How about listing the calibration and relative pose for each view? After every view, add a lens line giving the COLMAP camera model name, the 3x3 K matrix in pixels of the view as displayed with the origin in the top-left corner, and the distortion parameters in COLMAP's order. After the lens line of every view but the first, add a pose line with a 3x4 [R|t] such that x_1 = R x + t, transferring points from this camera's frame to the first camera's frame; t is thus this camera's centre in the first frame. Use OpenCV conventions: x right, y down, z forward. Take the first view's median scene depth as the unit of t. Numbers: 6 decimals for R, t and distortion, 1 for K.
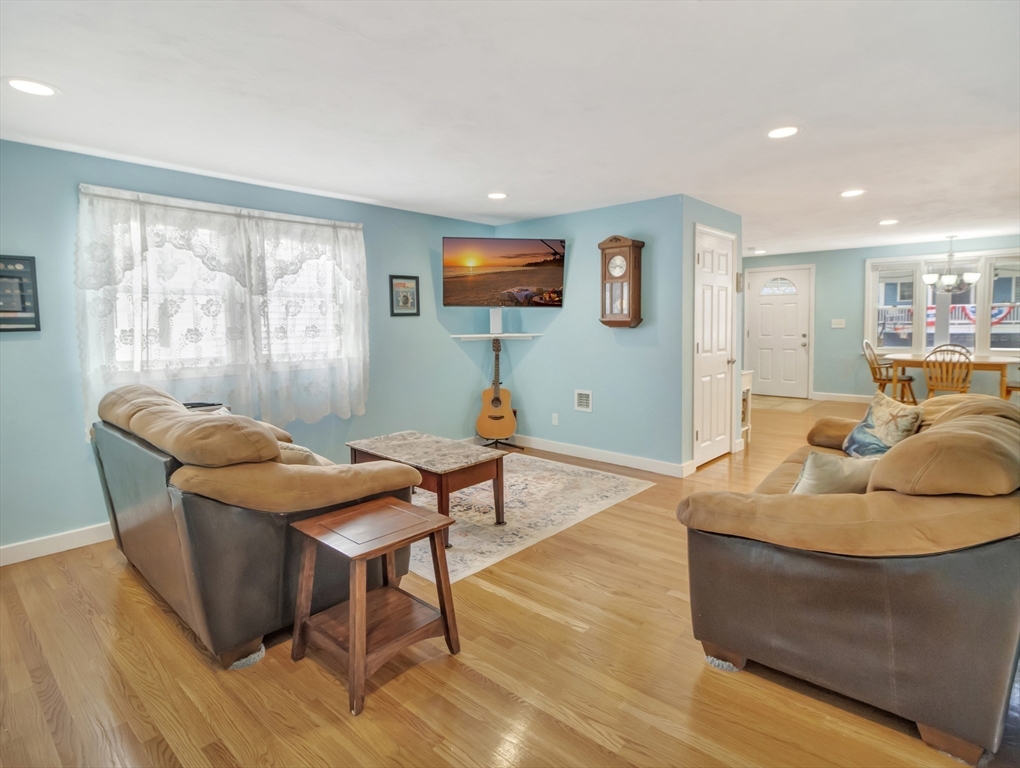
lens RADIAL K [[558.3, 0, 527.0], [0, 558.3, 351.0], [0, 0, 1]] dist [0.011274, -0.000206]
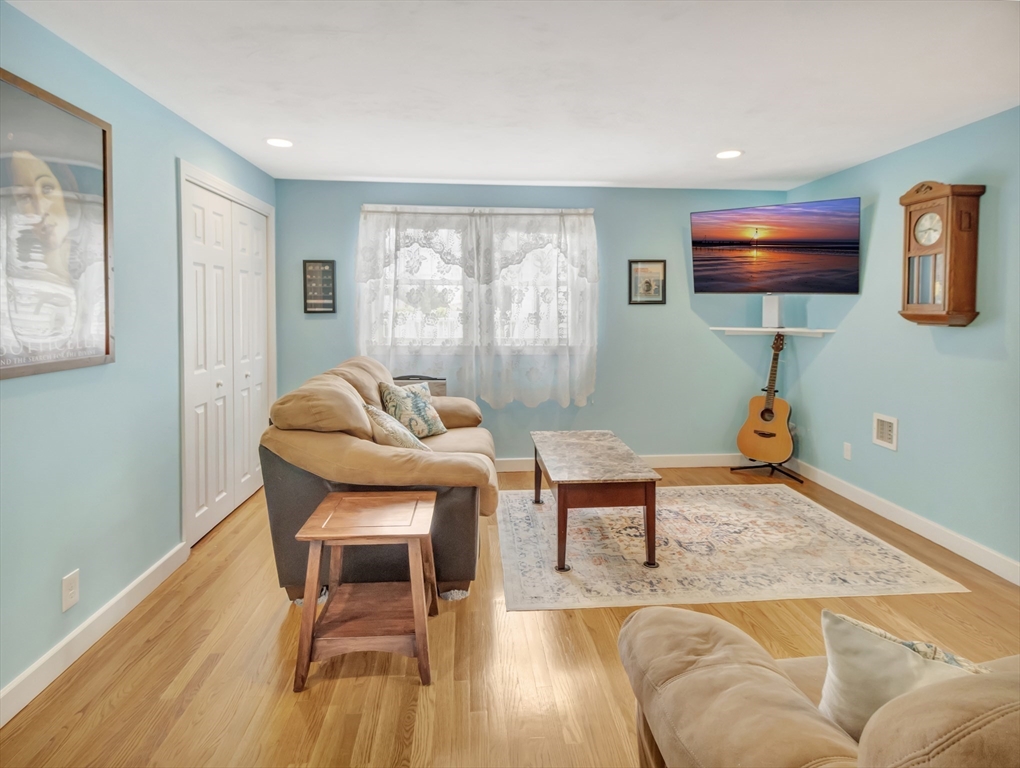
lens RADIAL K [[558.3, 0, 499.7], [0, 558.3, 323.4], [0, 0, 1]] dist [0.011274, -0.000206]
pose [[0.714423, 0.032815, -0.698945, 0.284505], [-0.051151, 0.998676, -0.005396, -0.016769], [0.697842, 0.039607, 0.715155, 0.216032]]
